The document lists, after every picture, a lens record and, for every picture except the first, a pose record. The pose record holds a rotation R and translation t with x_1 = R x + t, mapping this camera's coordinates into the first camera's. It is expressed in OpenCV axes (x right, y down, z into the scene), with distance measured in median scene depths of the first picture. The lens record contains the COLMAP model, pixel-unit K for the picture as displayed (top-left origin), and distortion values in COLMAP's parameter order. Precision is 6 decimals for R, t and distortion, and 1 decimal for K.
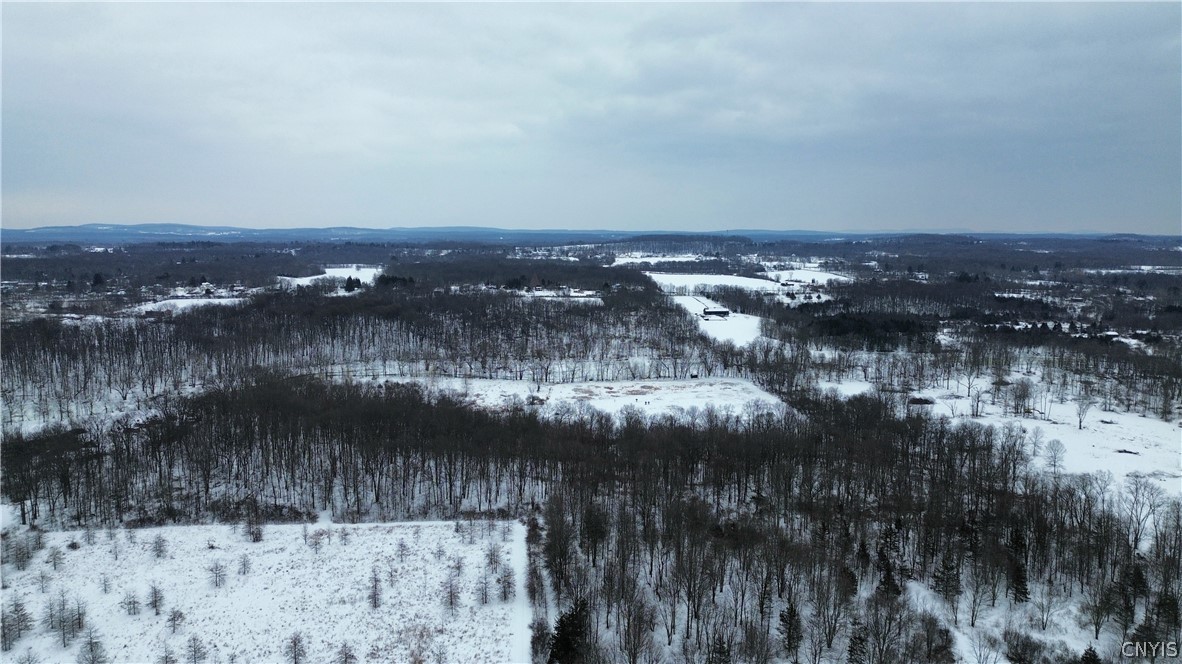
lens RADIAL K [[835.5, 0, 588.3], [0, 835.5, 341.8], [0, 0, 1]] dist [0.051860, -0.052389]
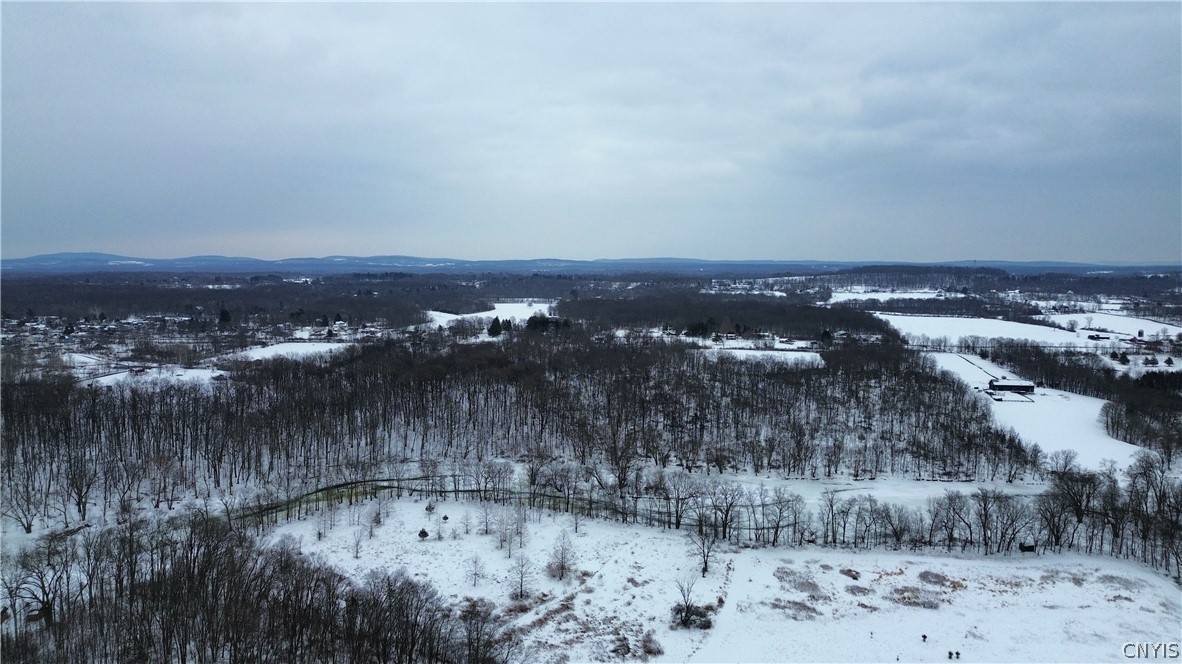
lens RADIAL K [[835.5, 0, 583.3], [0, 835.5, 322.8], [0, 0, 1]] dist [0.051860, -0.052389]
pose [[0.969476, 0.018307, -0.244501, -0.004494], [-0.032765, 0.997938, -0.055195, -0.028654], [0.242986, 0.061521, 0.968077, 0.228230]]
